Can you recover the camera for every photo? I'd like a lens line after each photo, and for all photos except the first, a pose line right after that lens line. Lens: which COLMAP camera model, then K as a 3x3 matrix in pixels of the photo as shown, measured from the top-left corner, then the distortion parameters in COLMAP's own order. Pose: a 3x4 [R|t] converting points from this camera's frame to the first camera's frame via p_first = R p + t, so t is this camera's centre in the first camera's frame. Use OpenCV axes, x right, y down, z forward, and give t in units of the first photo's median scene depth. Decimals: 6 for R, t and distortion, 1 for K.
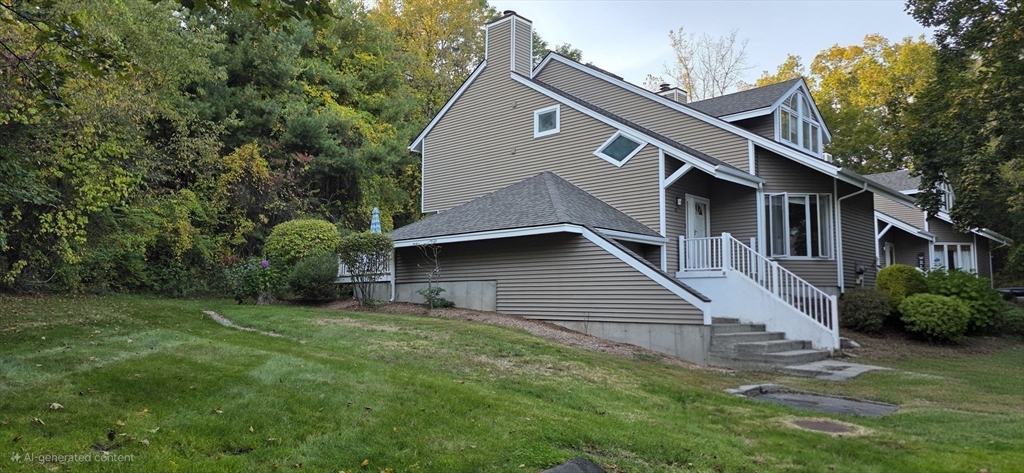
lens RADIAL K [[683.3, 0, 512.0], [0, 683.3, 236.5], [0, 0, 1]] dist [0.115346, -0.000930]
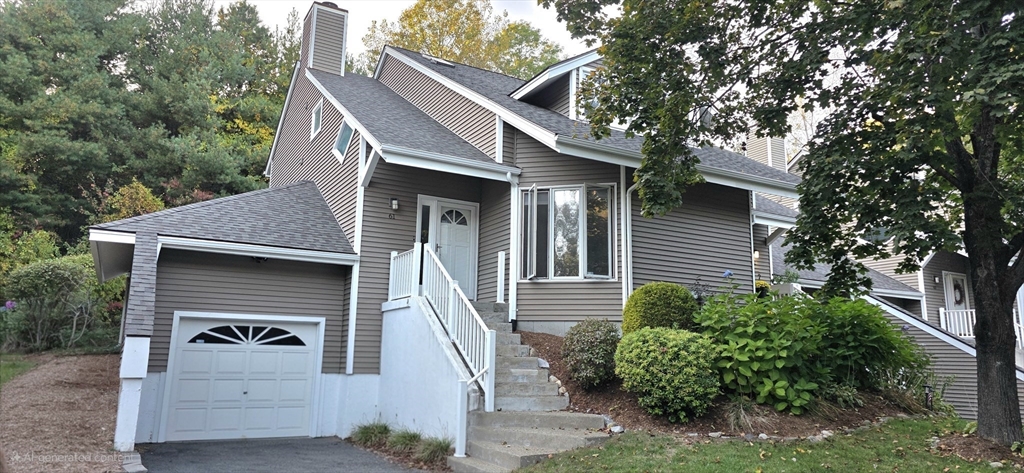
lens RADIAL K [[686.8, 0, 512.6], [0, 686.8, 227.4], [0, 0, 1]] dist [0.047457, -0.003163]
pose [[0.959291, -0.043199, -0.279098, 0.546704], [0.015796, 0.994892, -0.099699, 0.045626], [0.281979, 0.091232, 0.955073, 0.342735]]
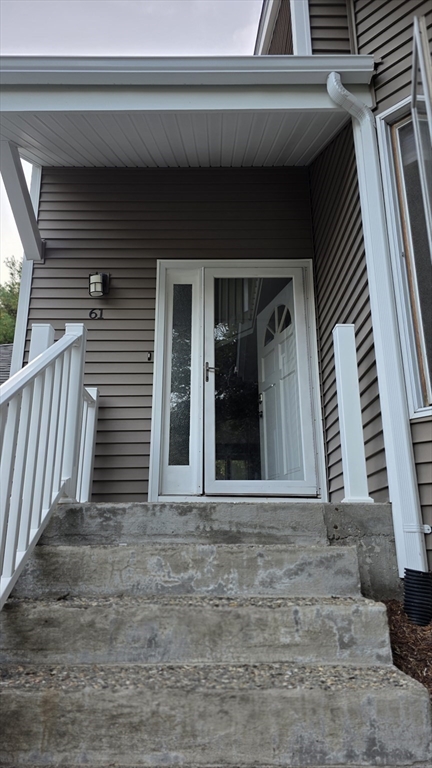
lens RADIAL K [[513.4, 0, 216.0], [0, 513.4, 384.0], [0, 0, 1]] dist [0.060180, 0.000567]
pose [[0.693756, -0.221381, -0.685342, 0.419867], [0.078566, 0.969170, -0.233533, 0.050248], [0.715912, 0.108171, 0.689760, 0.861780]]
